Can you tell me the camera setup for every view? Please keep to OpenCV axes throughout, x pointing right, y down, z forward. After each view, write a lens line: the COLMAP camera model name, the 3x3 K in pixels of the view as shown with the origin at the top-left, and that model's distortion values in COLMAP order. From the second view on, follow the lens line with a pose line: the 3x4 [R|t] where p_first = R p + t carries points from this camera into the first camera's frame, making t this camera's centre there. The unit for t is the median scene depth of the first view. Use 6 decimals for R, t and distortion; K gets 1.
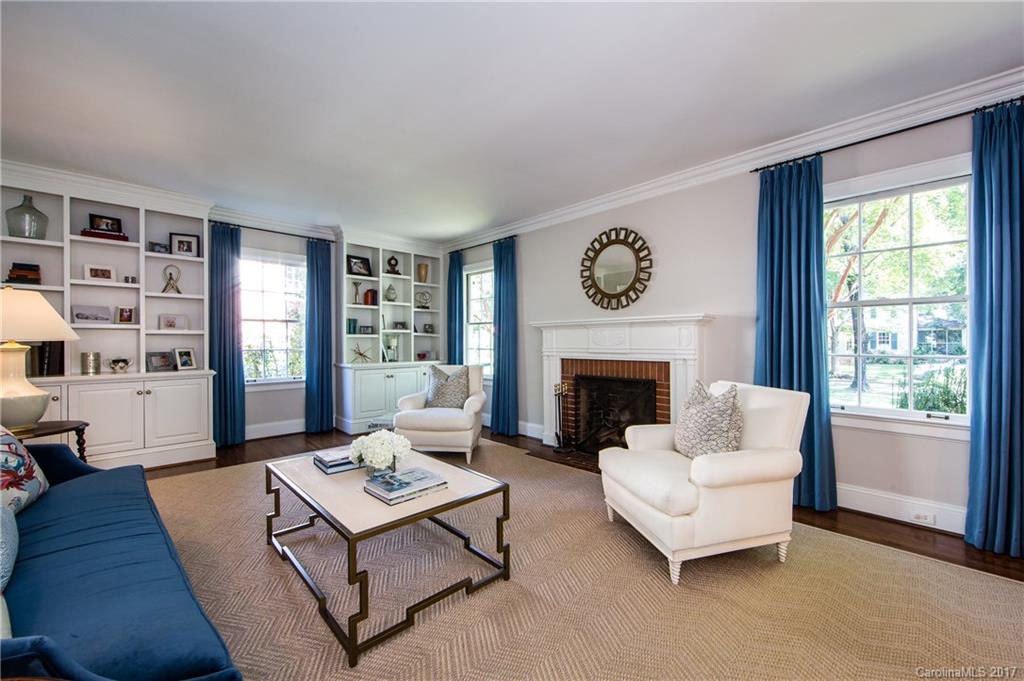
lens RADIAL K [[409.4, 0, 514.5], [0, 409.4, 339.3], [0, 0, 1]] dist [0.000698, 0.000031]
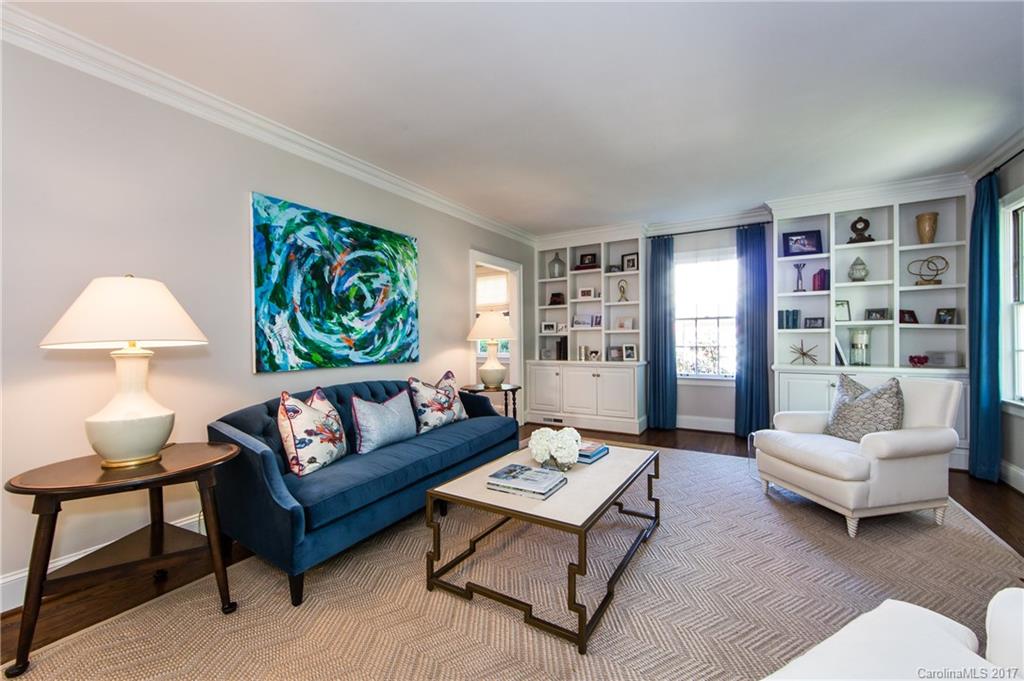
lens RADIAL K [[409.4, 0, 515.9], [0, 409.4, 340.1], [0, 0, 1]] dist [0.000698, 0.000031]
pose [[0.255798, 0.001378, -0.966729, 0.293827], [0.010646, 0.999934, 0.004243, 0.000713], [0.966672, -0.011377, 0.255766, 0.297789]]
